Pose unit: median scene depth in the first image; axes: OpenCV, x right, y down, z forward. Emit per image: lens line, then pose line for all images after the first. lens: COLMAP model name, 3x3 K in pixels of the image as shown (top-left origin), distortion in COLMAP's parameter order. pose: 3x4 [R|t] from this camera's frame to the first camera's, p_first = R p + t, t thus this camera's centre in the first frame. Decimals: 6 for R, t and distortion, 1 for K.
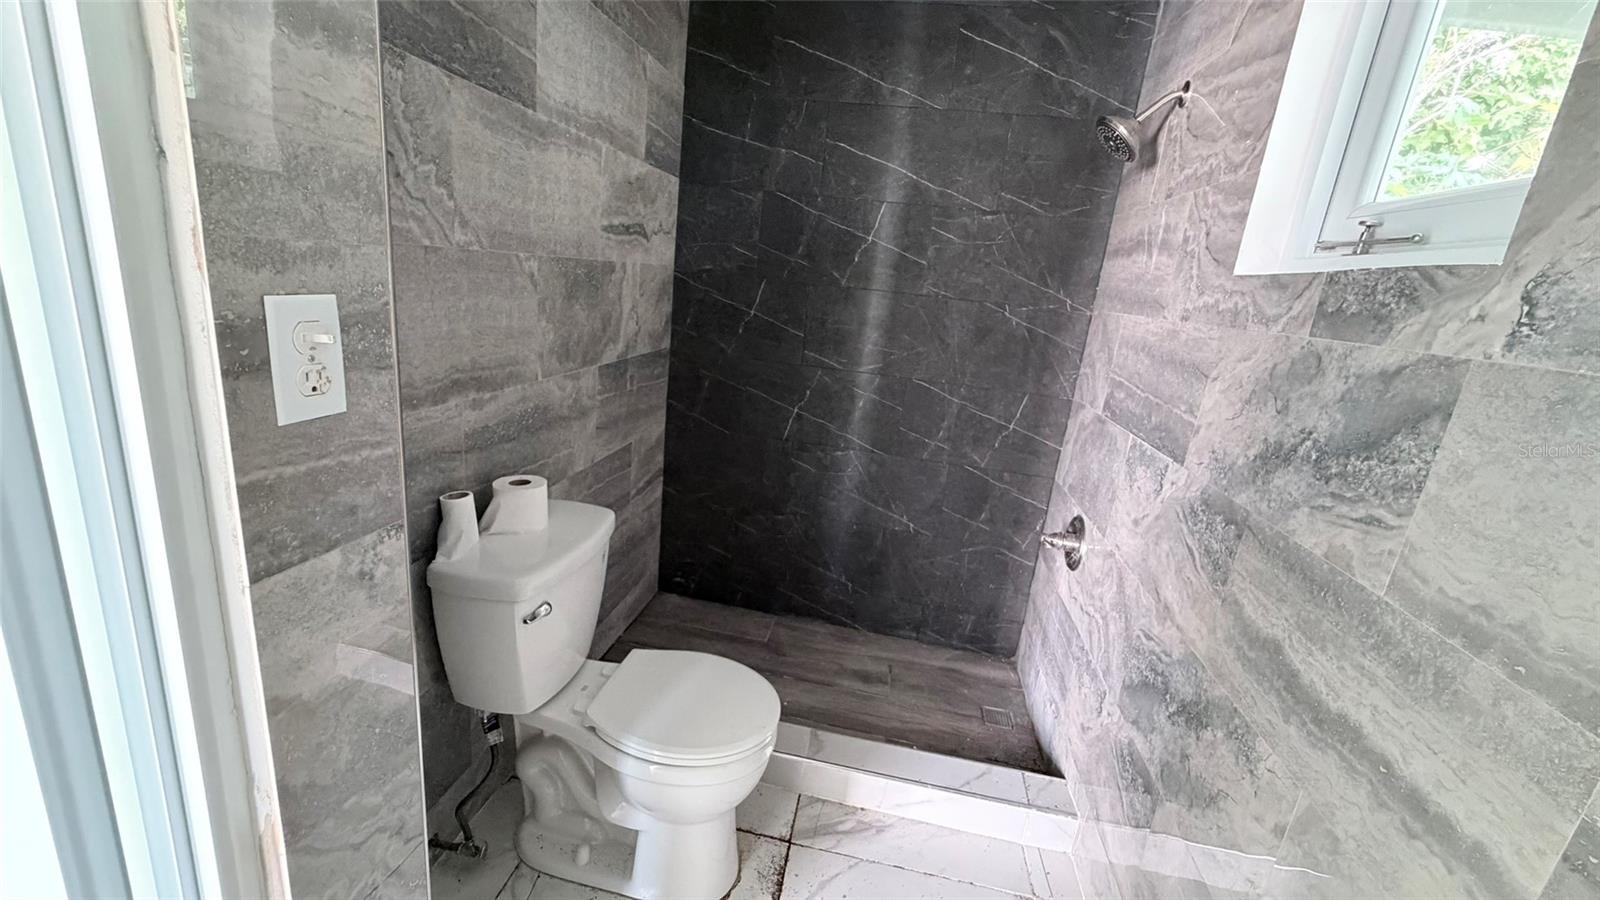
lens RADIAL K [[641.2, 0, 793.0], [0, 641.2, 448.6], [0, 0, 1]] dist [-0.000056, -0.000192]
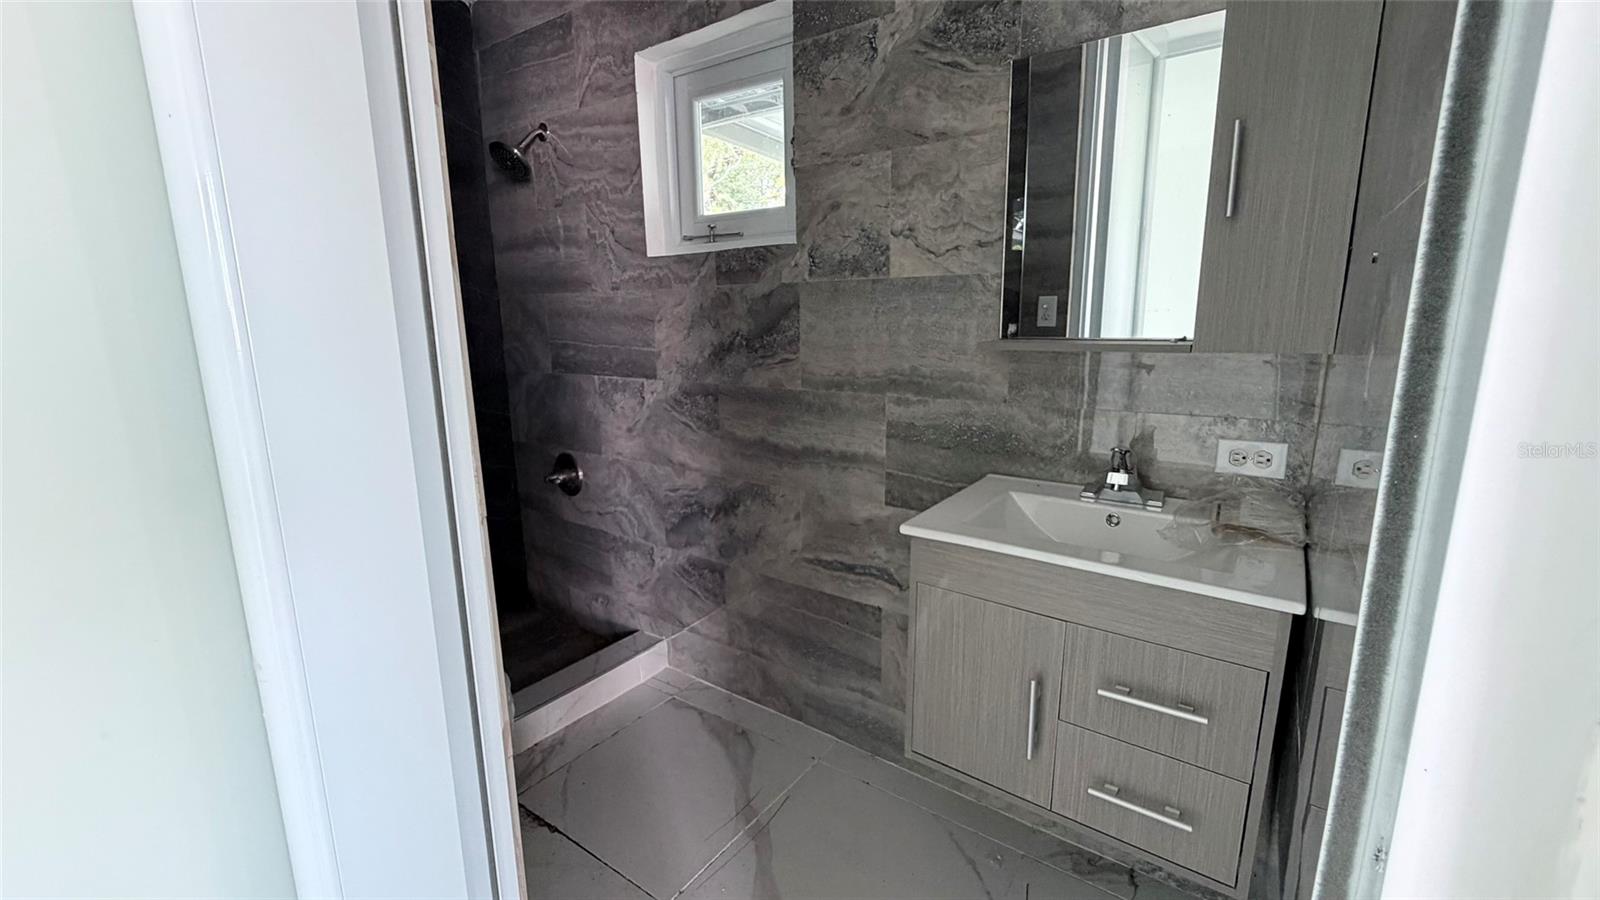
lens RADIAL K [[670.2, 0, 800.0], [0, 670.2, 450.0], [0, 0, 1]] dist [0.001185, -0.000007]
pose [[0.437785, -0.286969, 0.852052, -0.843203], [0.293532, 0.941384, 0.166239, 0.025566], [-0.849814, 0.177327, 0.496359, -0.104469]]
